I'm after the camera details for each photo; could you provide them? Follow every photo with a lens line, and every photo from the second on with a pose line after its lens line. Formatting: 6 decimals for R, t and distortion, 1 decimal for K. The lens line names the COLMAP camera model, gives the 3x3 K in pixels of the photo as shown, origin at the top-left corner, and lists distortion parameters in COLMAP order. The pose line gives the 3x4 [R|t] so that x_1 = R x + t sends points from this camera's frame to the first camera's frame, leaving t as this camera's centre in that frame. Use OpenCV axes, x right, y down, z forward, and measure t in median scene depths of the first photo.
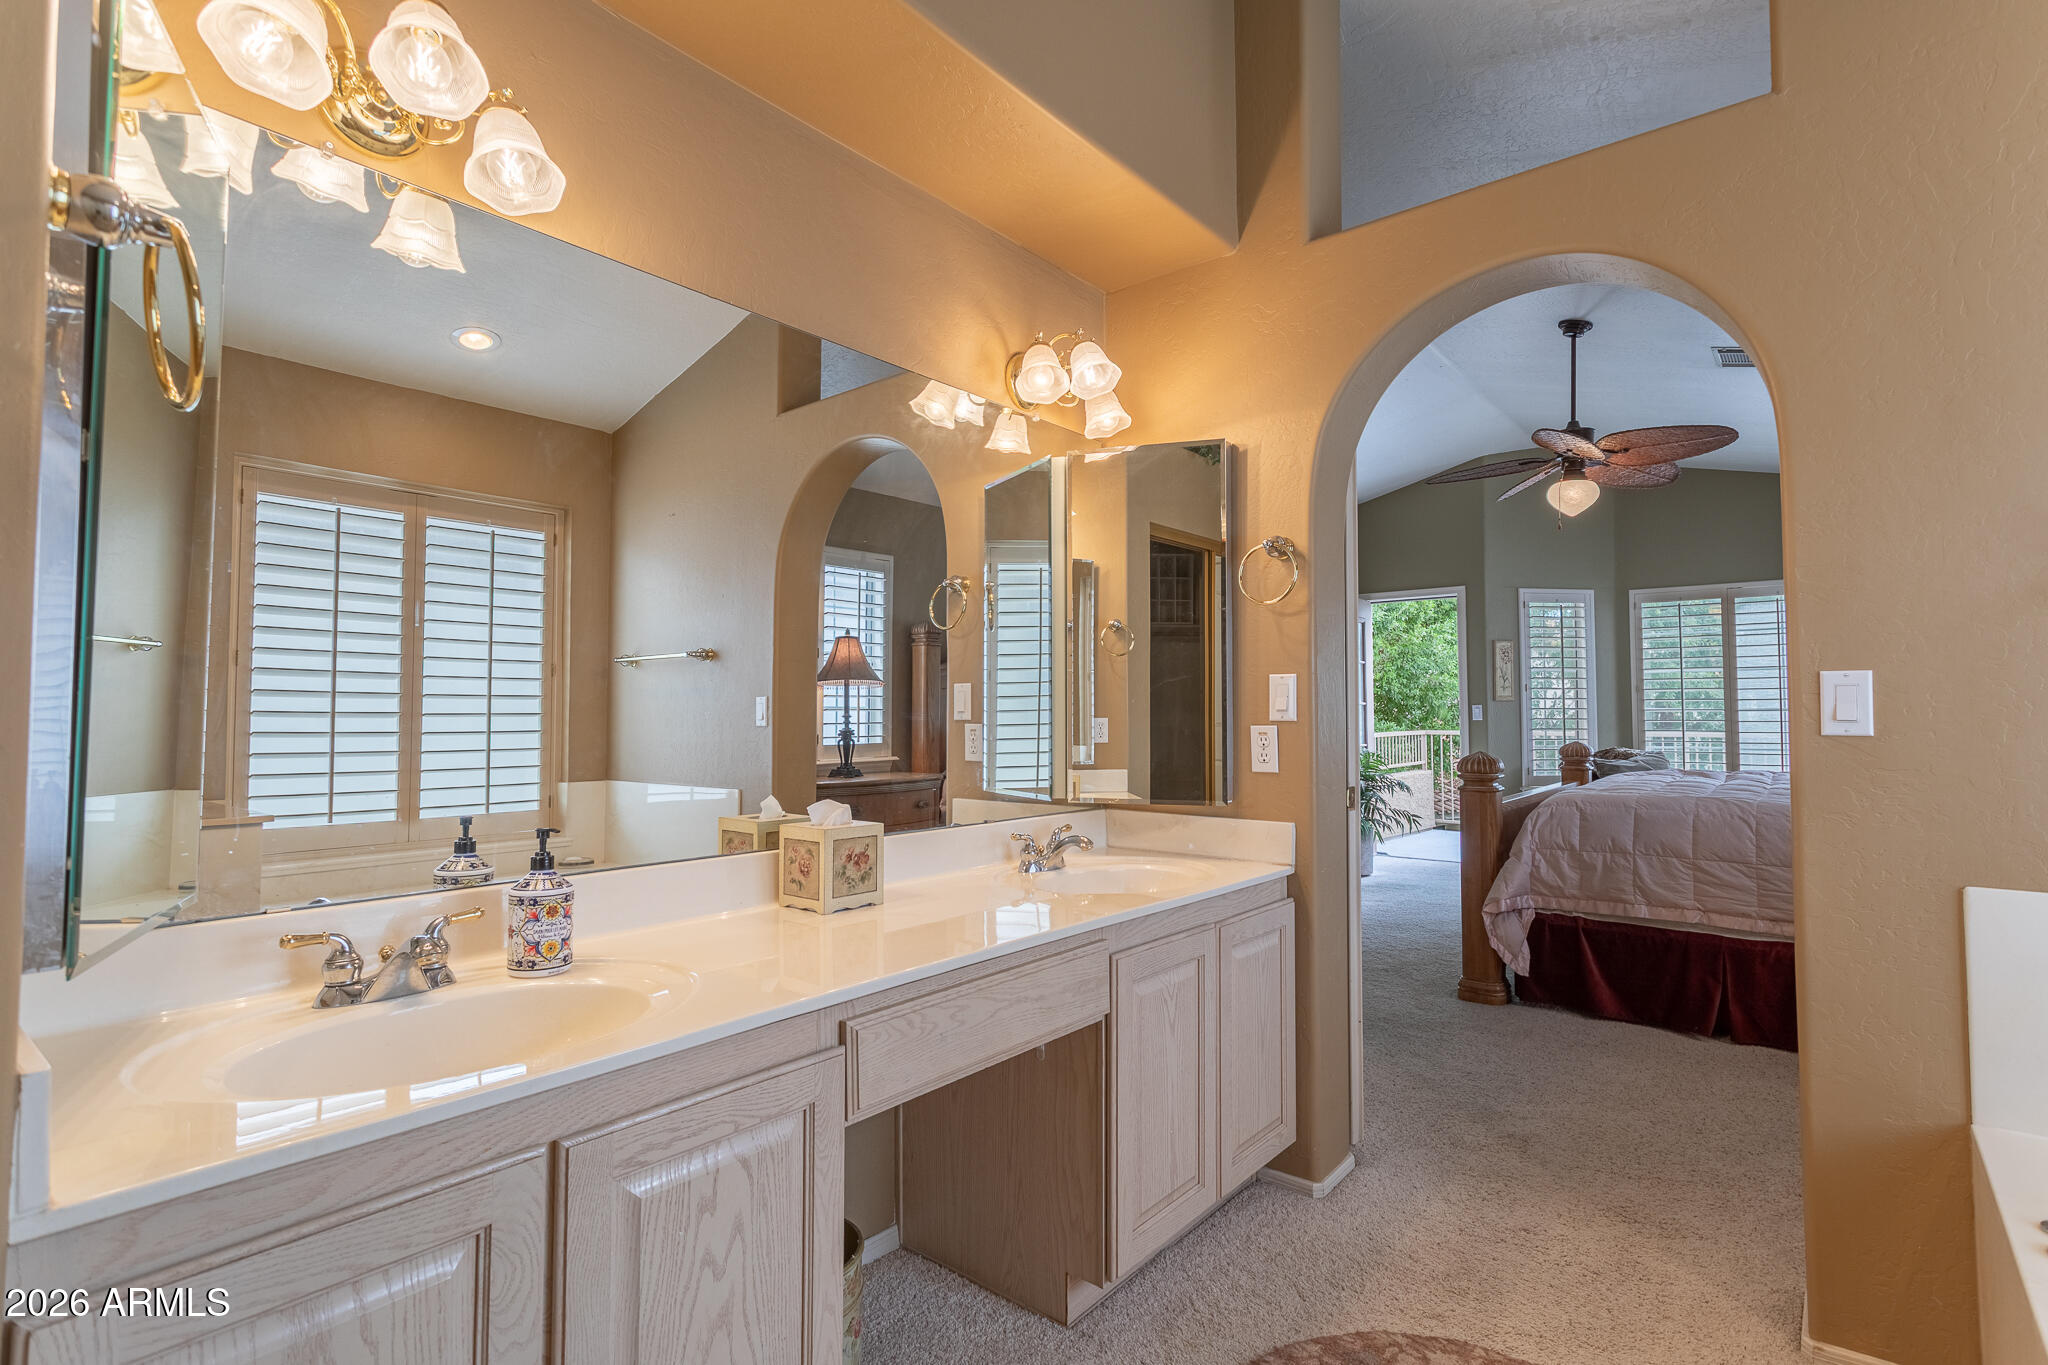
lens RADIAL K [[970.3, 0, 1022.3], [0, 970.3, 681.3], [0, 0, 1]] dist [0.002516, -0.000152]
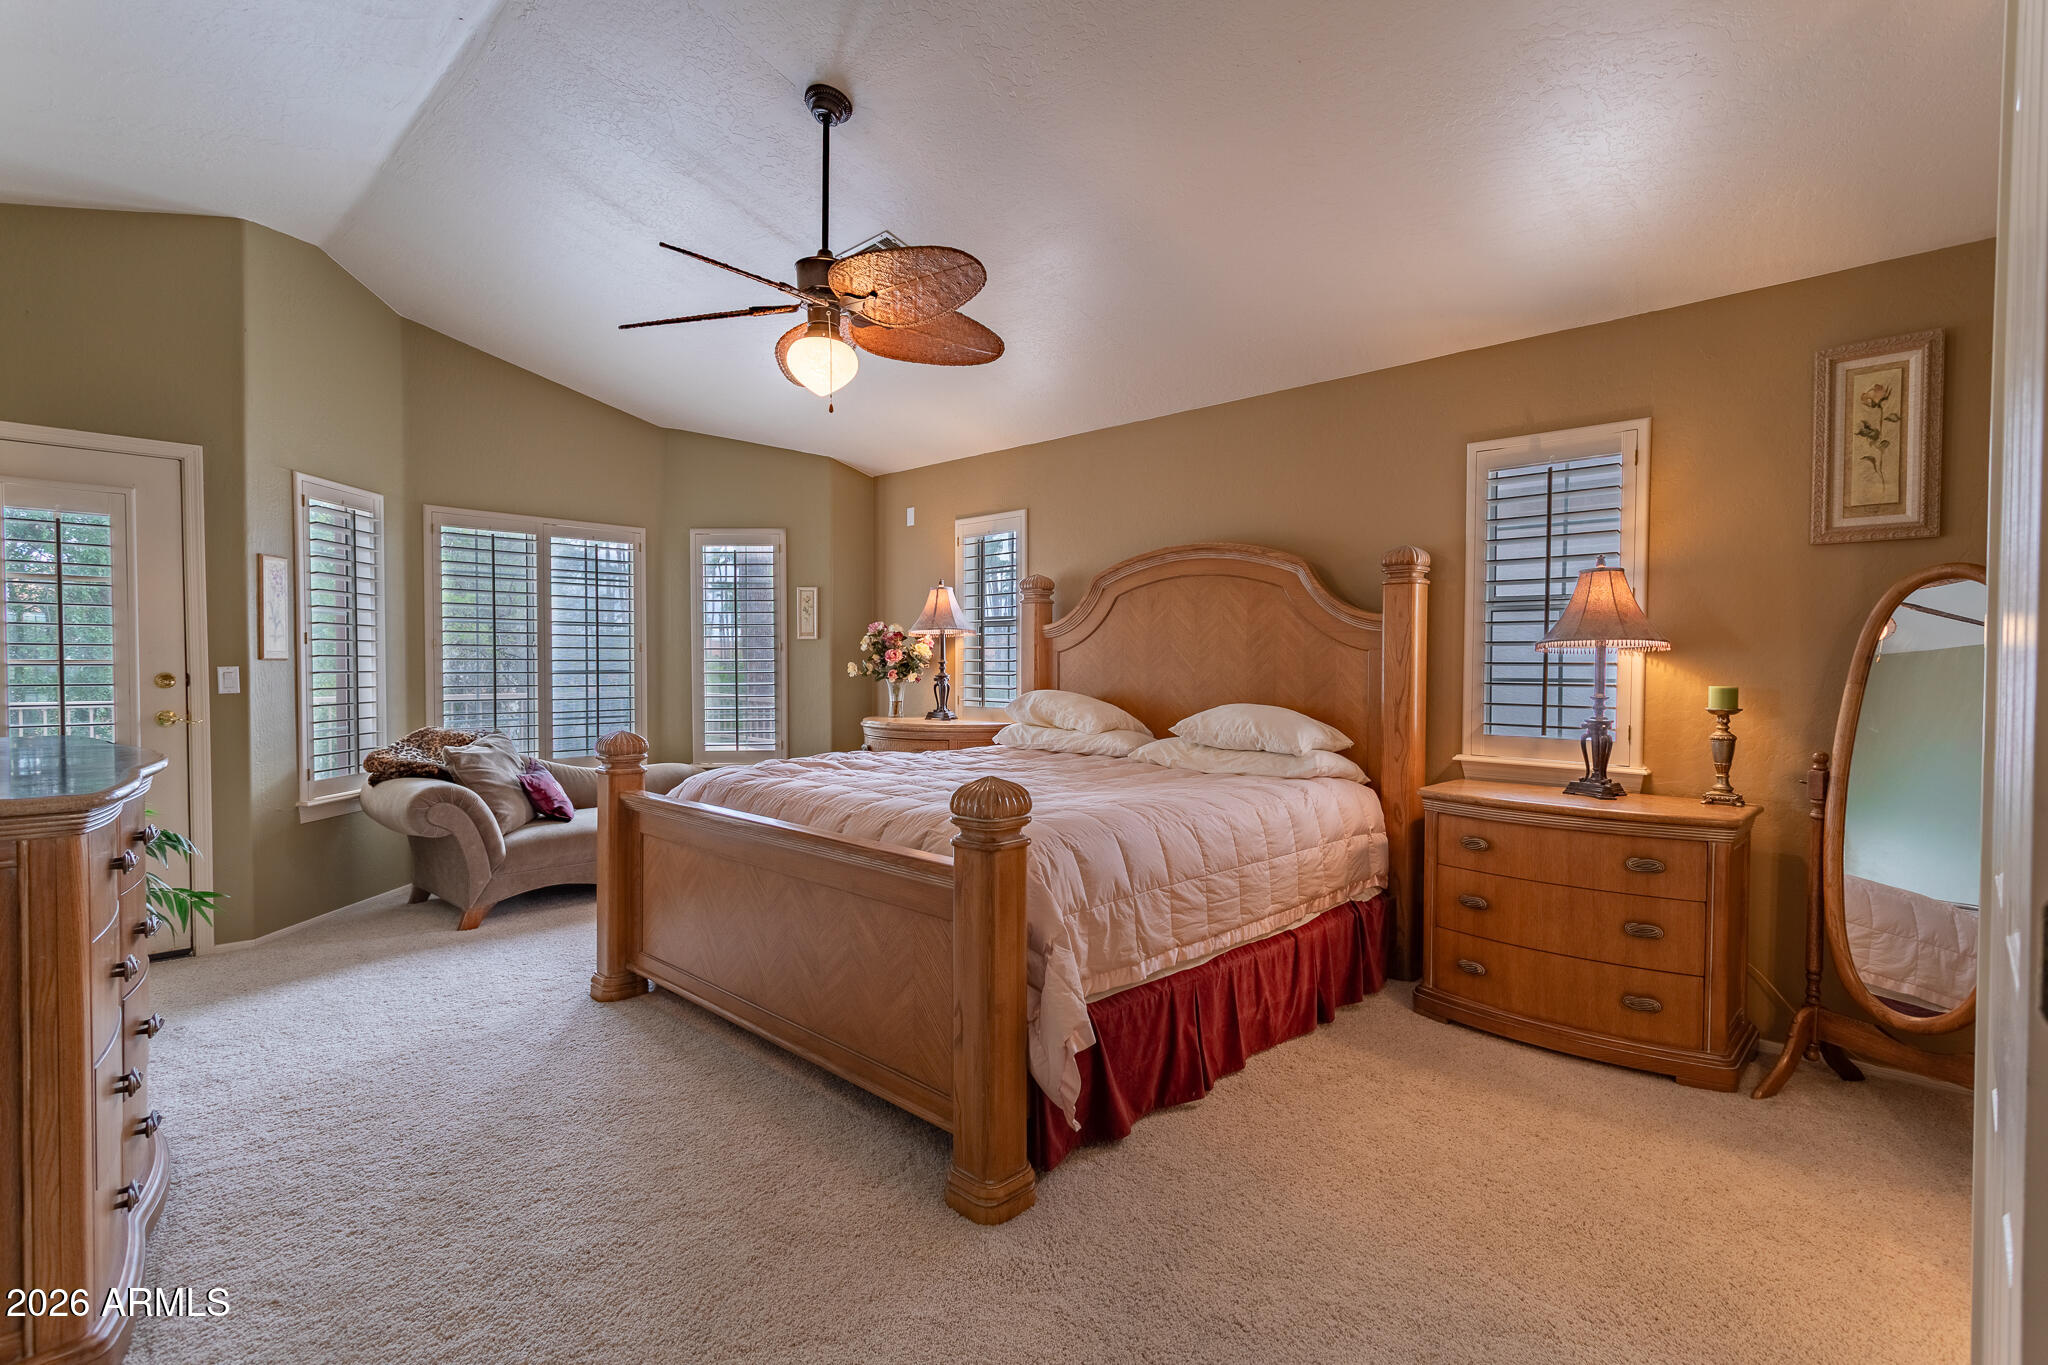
lens RADIAL K [[970.3, 0, 1025.2], [0, 970.3, 682.9], [0, 0, 1]] dist [0.002516, -0.000152]
pose [[0.086769, -0.021427, 0.995998, -0.101935], [-0.039702, 0.998900, 0.024948, 0.003491], [-0.995437, -0.041708, 0.085823, 1.025254]]
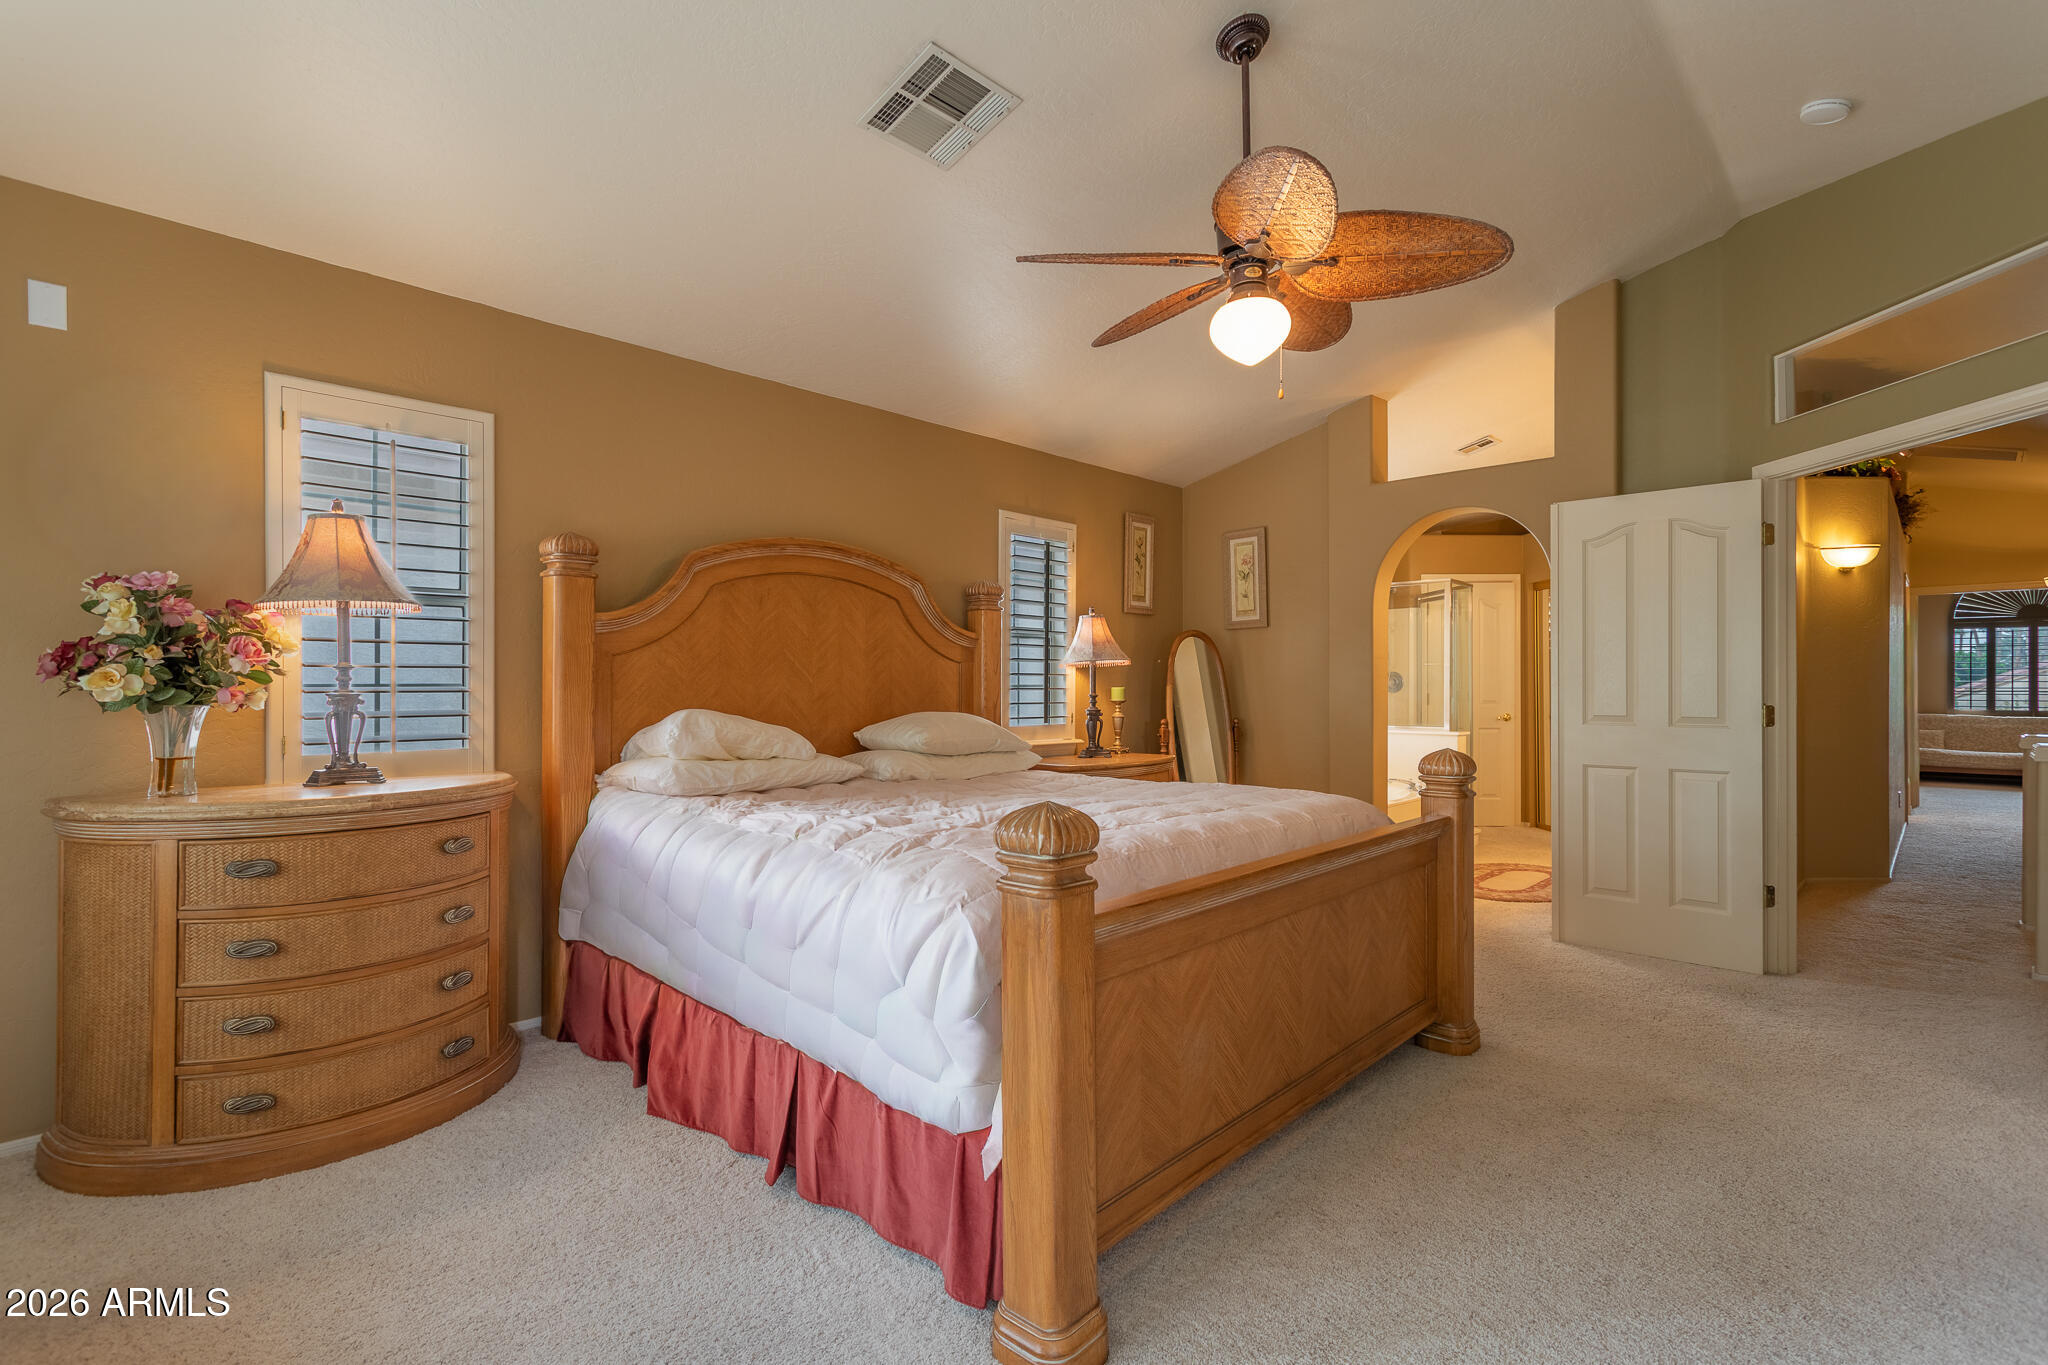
lens RADIAL K [[970.3, 0, 1027.3], [0, 970.3, 679.0], [0, 0, 1]] dist [0.002516, -0.000152]
pose [[-0.998199, -0.007086, 0.059569, 0.471253], [-0.009125, 0.999379, -0.034022, 0.027636], [-0.059291, -0.034504, -0.997644, 1.623535]]
